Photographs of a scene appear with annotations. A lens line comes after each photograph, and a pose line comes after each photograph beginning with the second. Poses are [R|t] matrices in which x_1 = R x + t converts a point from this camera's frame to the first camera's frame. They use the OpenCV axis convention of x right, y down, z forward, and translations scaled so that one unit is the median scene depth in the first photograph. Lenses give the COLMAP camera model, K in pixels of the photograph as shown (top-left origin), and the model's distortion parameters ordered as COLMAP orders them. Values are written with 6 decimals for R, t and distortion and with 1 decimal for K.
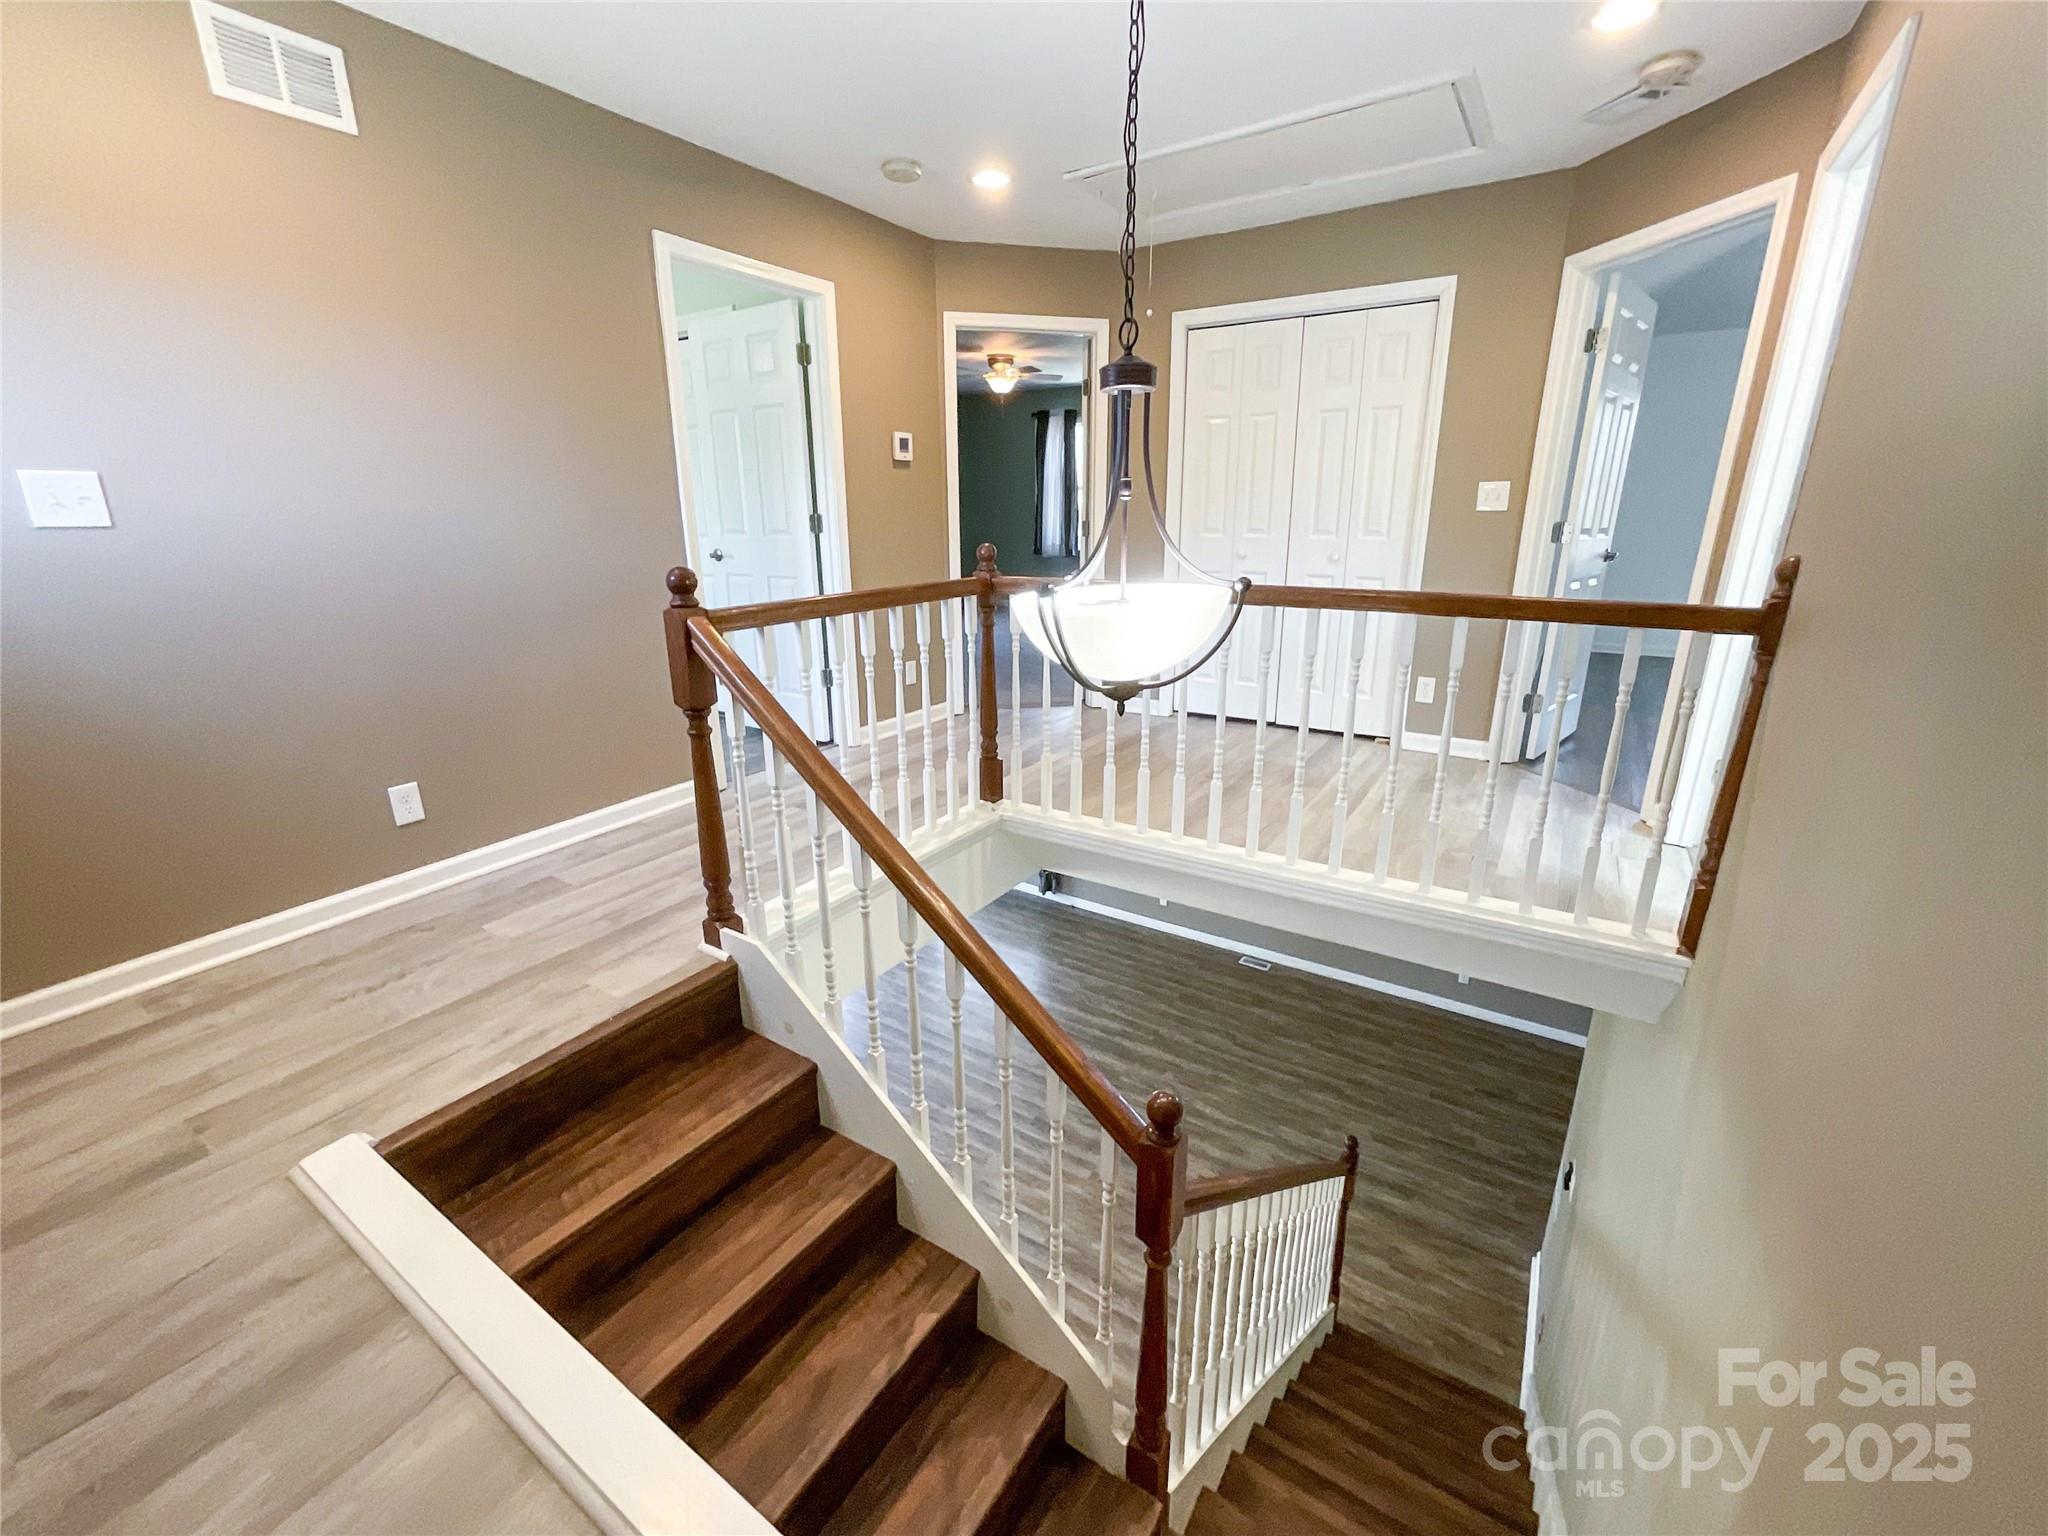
lens RADIAL K [[843.3, 0, 1018.6], [0, 843.3, 765.8], [0, 0, 1]] dist [-0.016396, 0.001835]
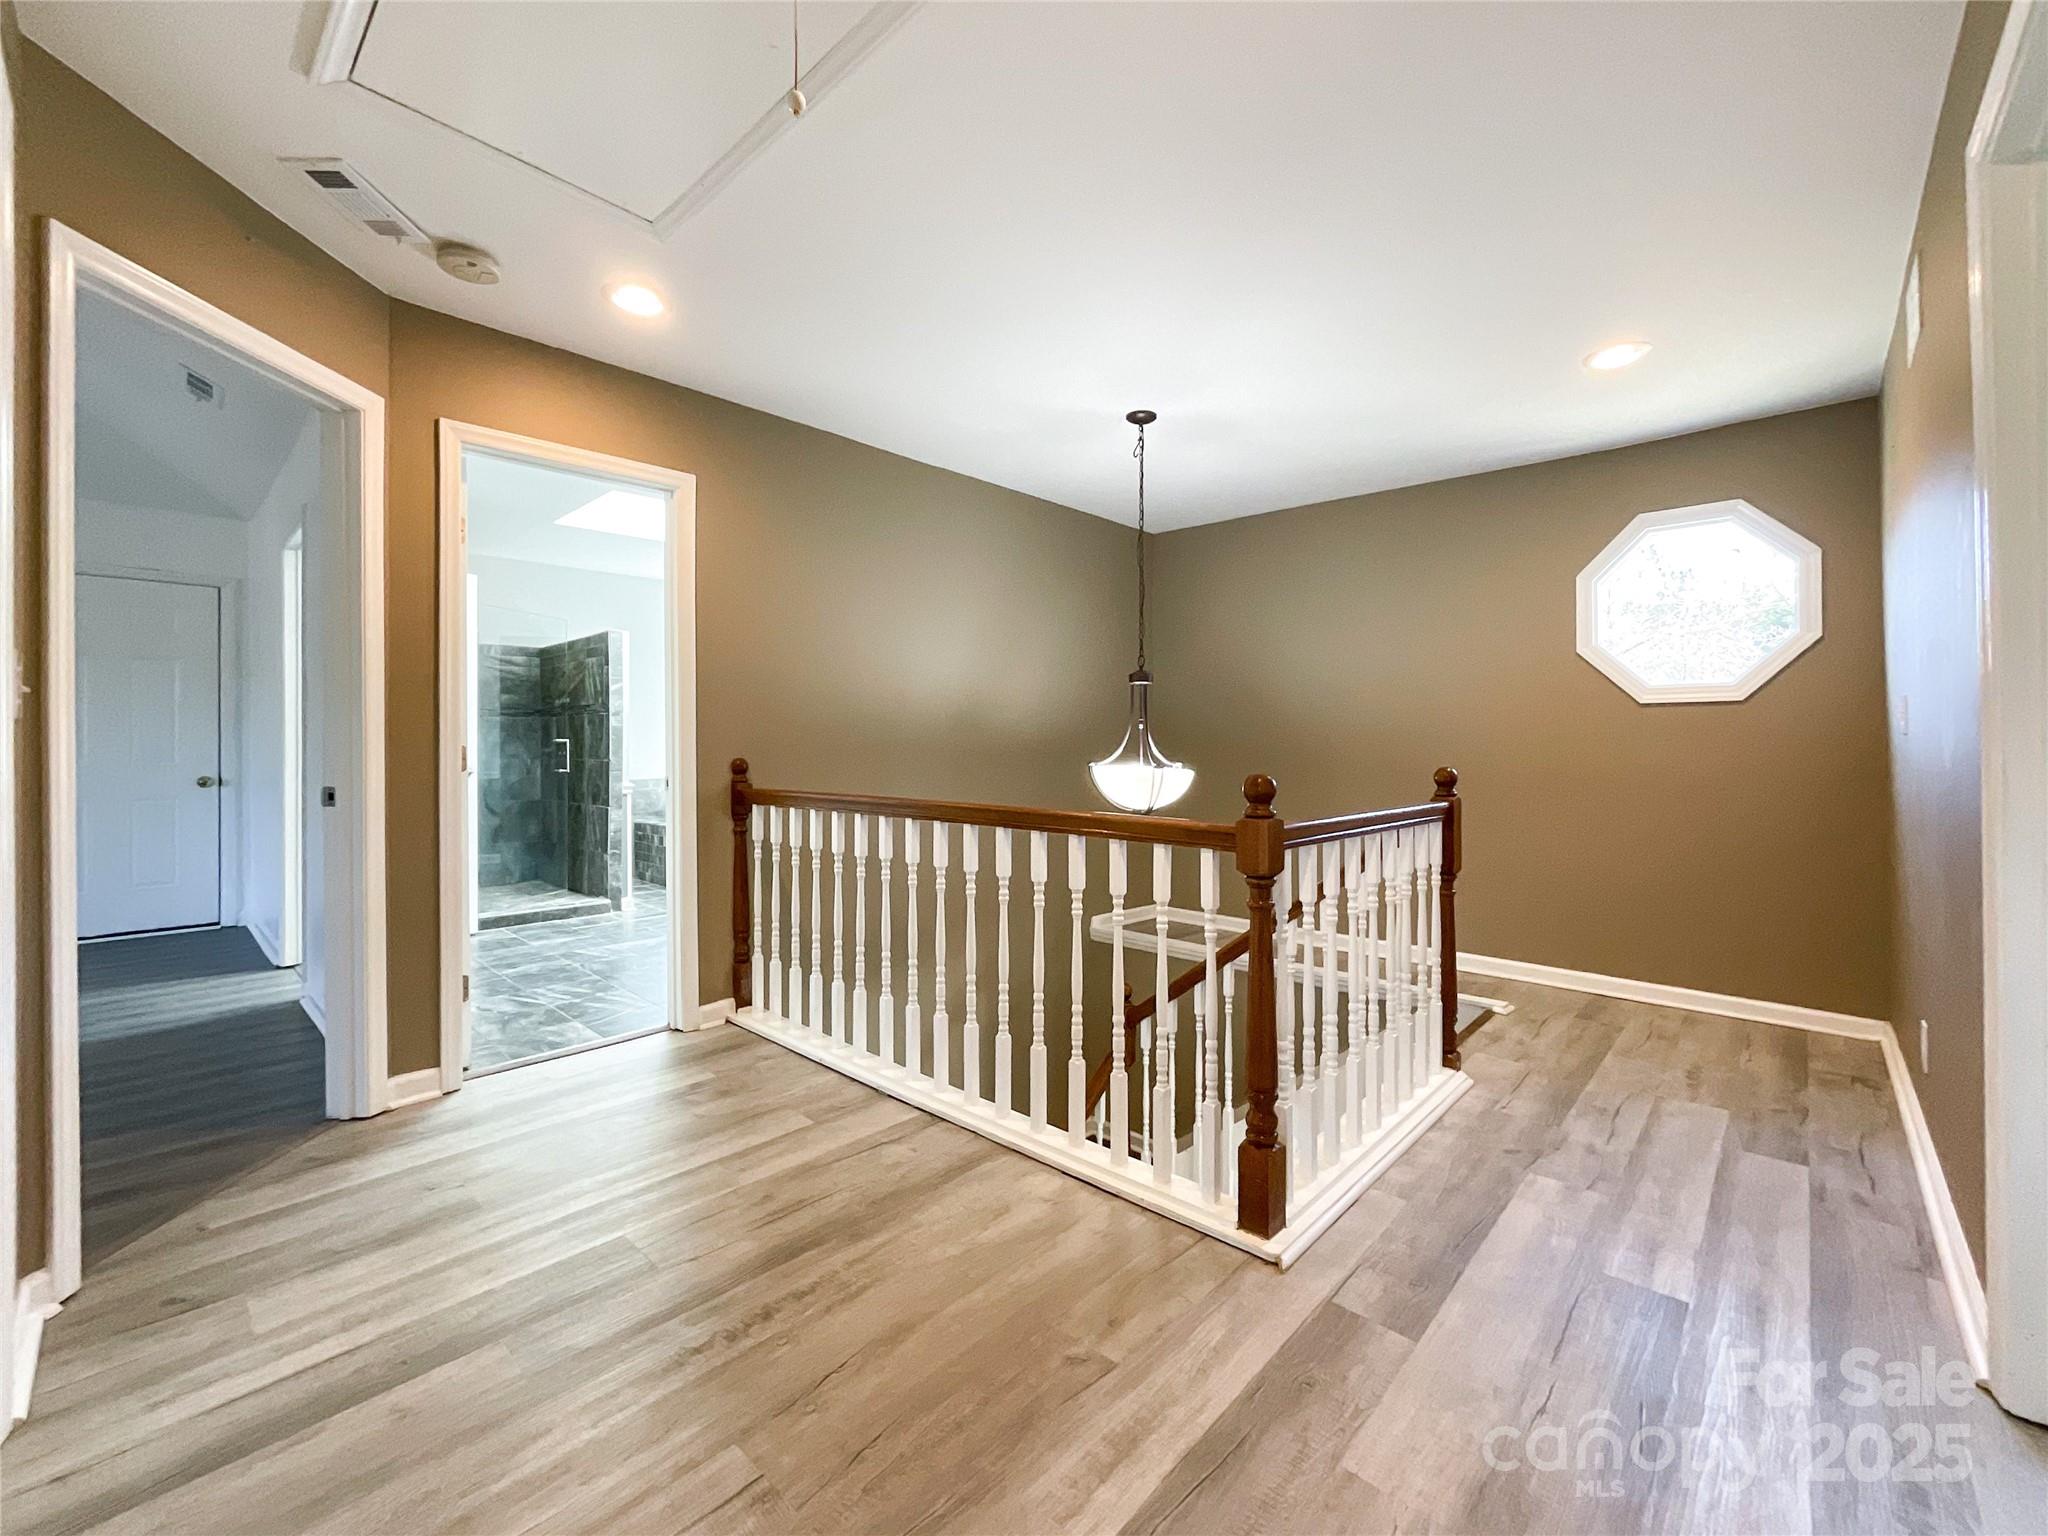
lens RADIAL K [[843.3, 0, 1023.7], [0, 843.3, 750.1], [0, 0, 1]] dist [-0.016396, 0.001835]
pose [[-0.984824, 0.005623, 0.173465, 0.028703], [0.056021, 0.956275, 0.287055, -0.631277], [-0.164266, 0.292416, -0.942077, 2.189182]]
